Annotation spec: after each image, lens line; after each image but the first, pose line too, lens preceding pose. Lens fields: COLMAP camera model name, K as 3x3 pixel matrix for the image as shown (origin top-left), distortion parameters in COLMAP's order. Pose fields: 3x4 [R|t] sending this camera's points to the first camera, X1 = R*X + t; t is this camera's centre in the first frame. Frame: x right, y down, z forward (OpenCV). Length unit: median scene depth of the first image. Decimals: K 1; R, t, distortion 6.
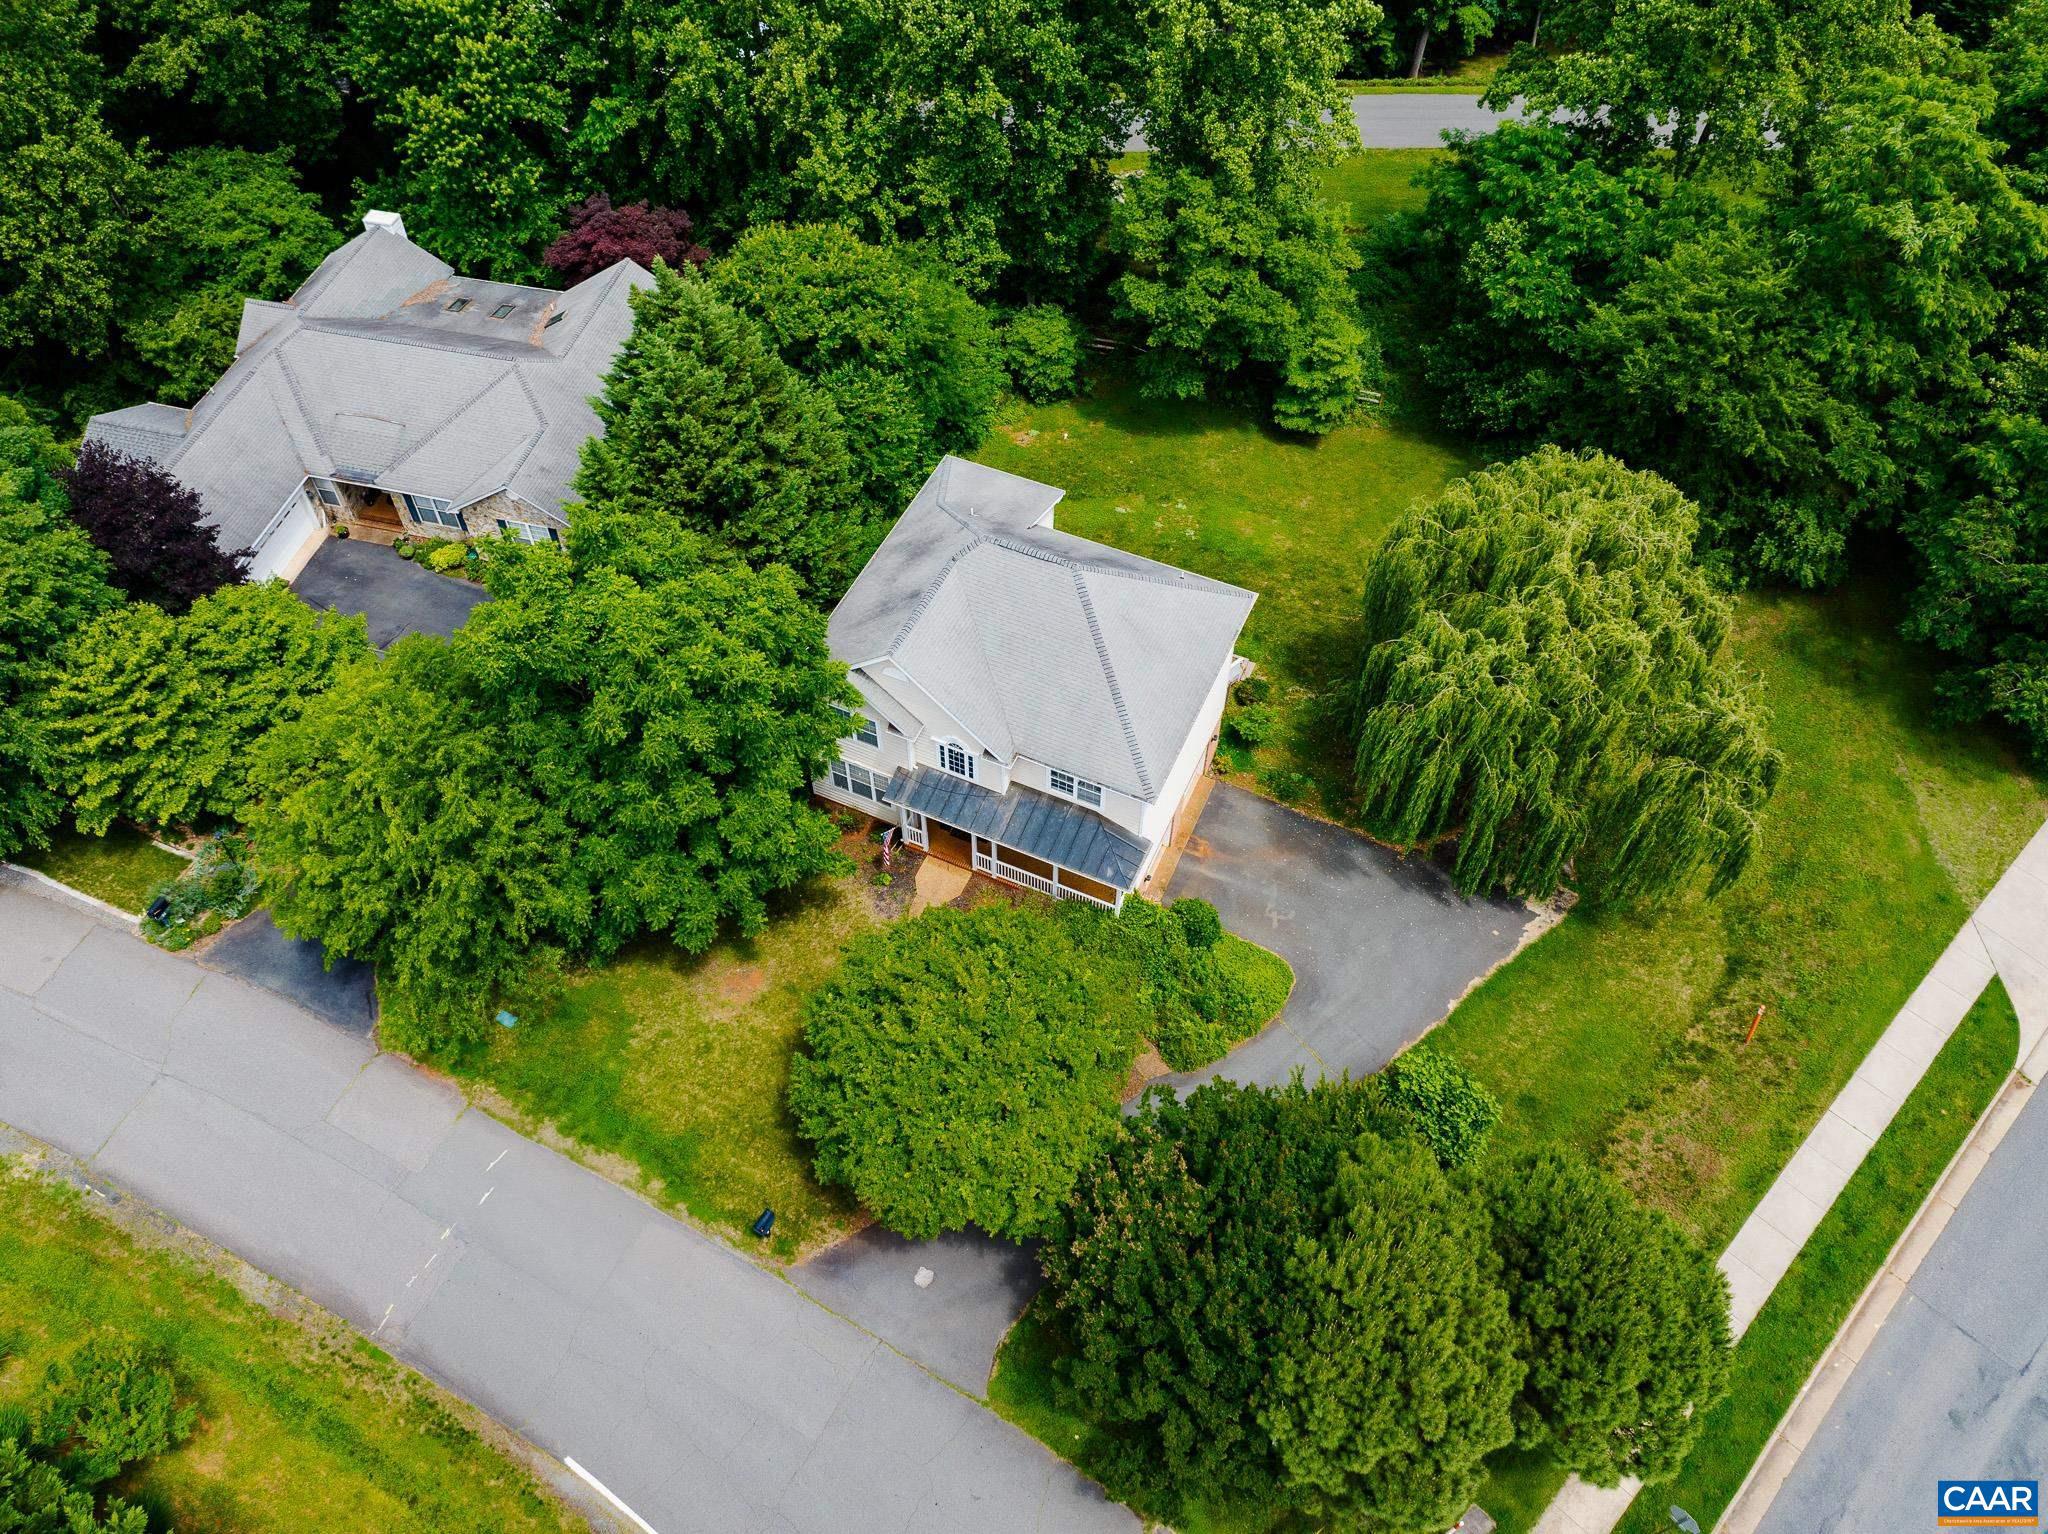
lens RADIAL K [[1438.5, 0, 1036.5], [0, 1438.5, 773.1], [0, 0, 1]] dist [-0.030822, -0.005346]
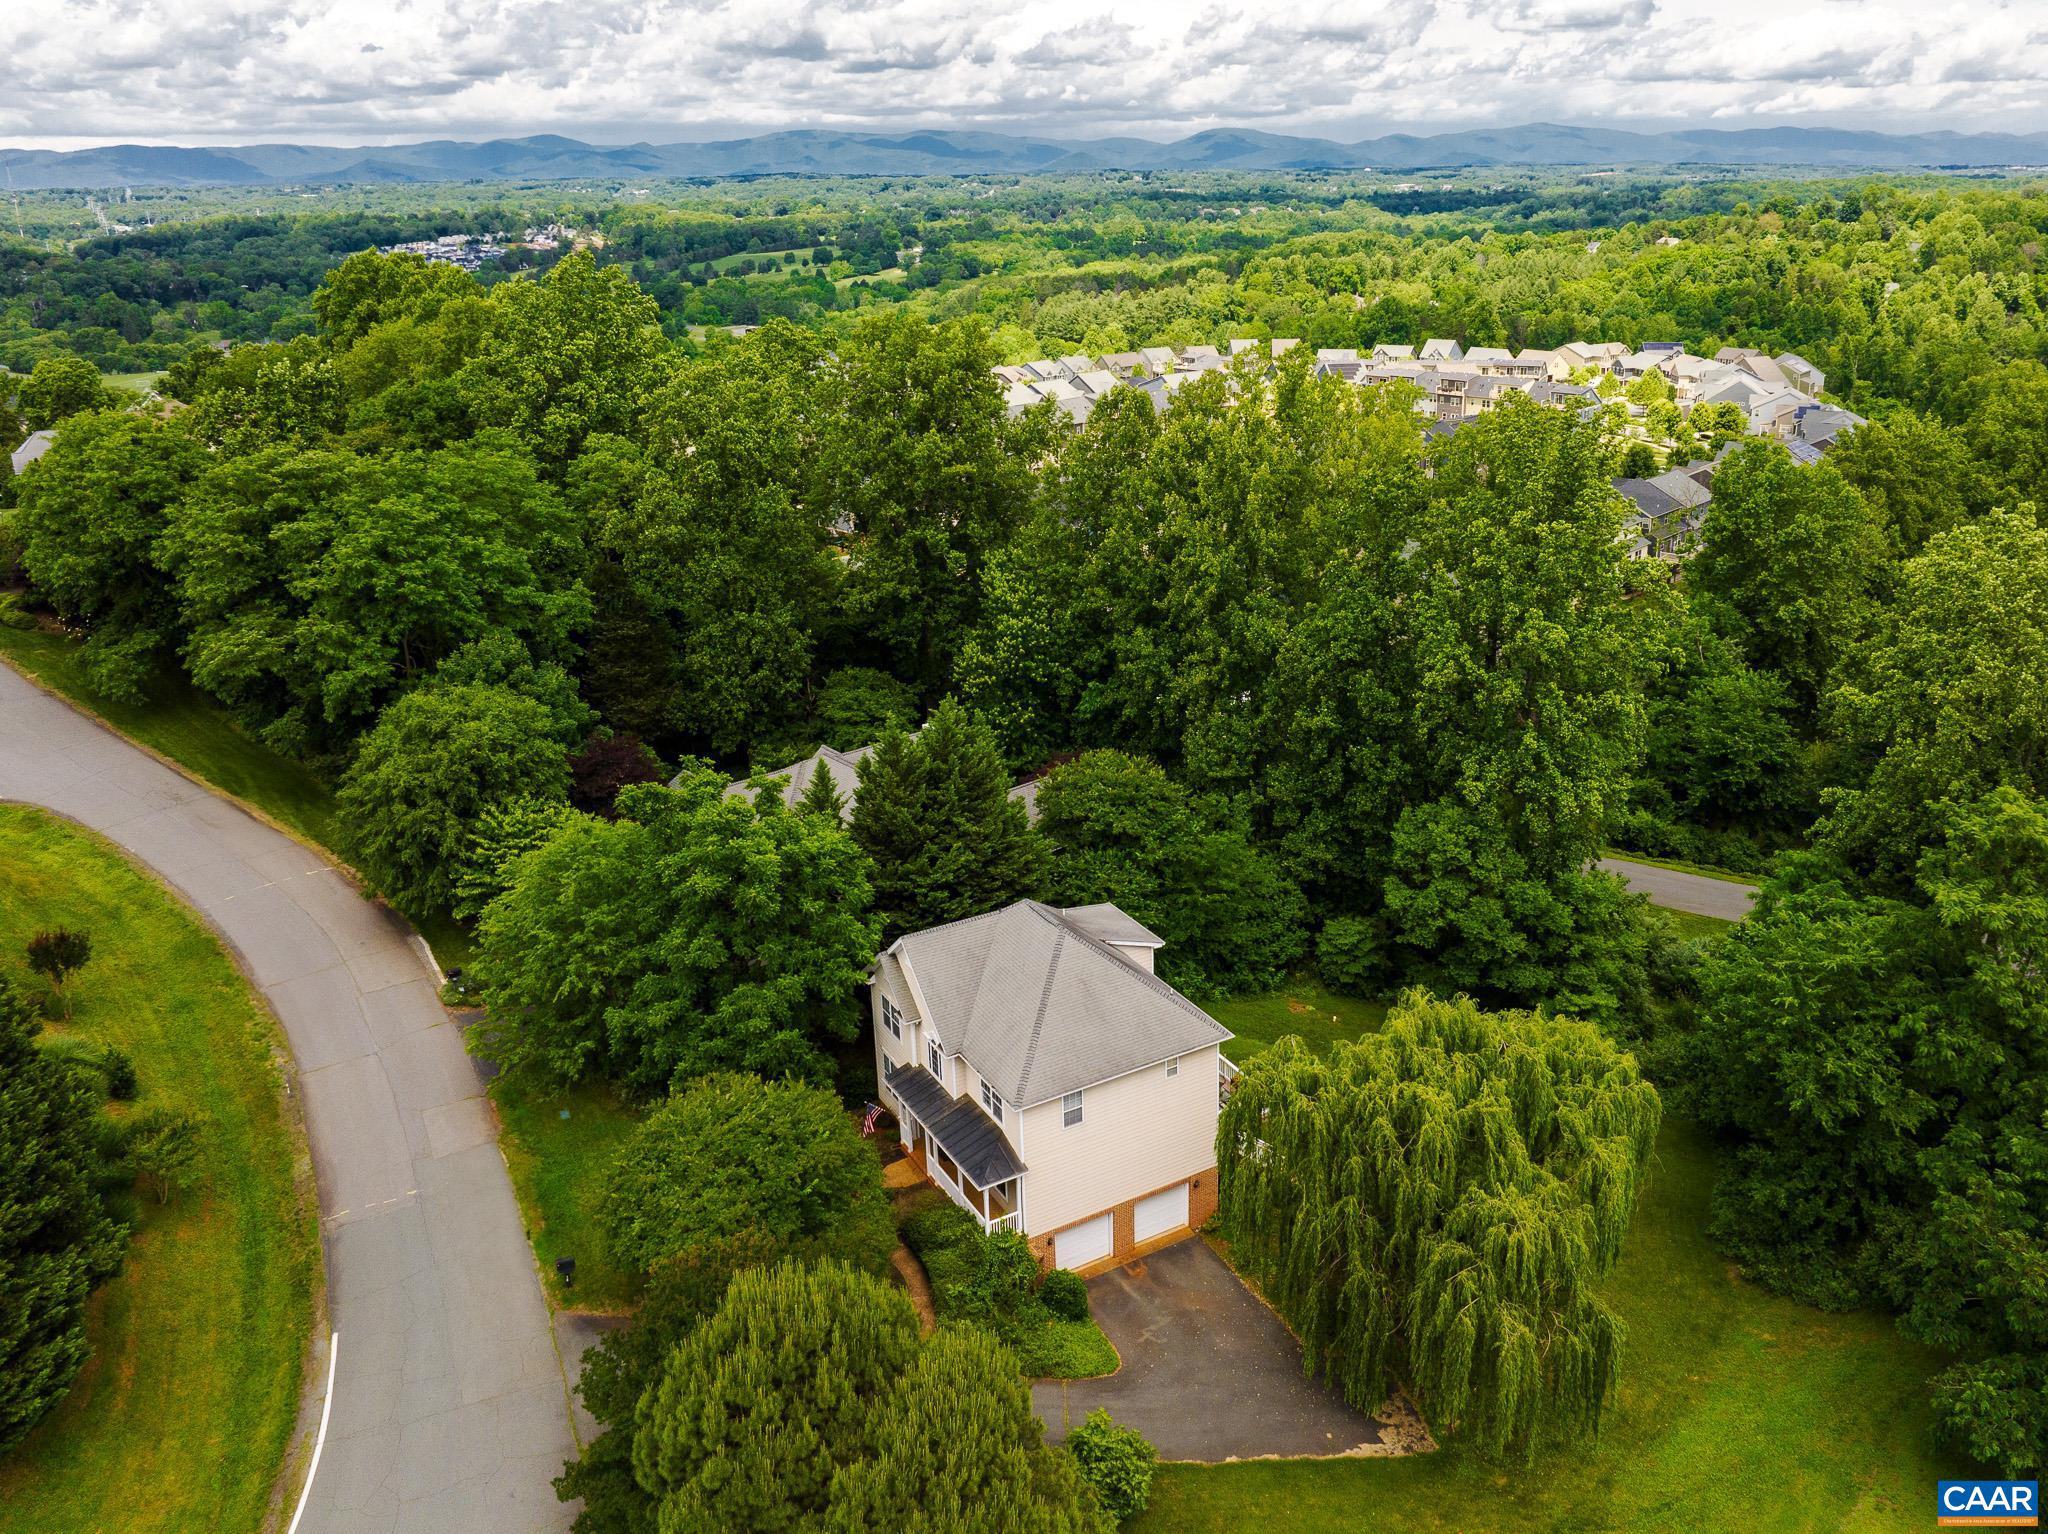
lens RADIAL K [[1438.5, 0, 1036.5], [0, 1438.5, 773.1], [0, 0, 1]] dist [-0.030822, -0.005346]
pose [[0.827889, 0.222158, -0.515020, 0.574739], [-0.450652, 0.810135, -0.374959, 0.206965], [0.333936, 0.542519, 0.770818, -0.040100]]
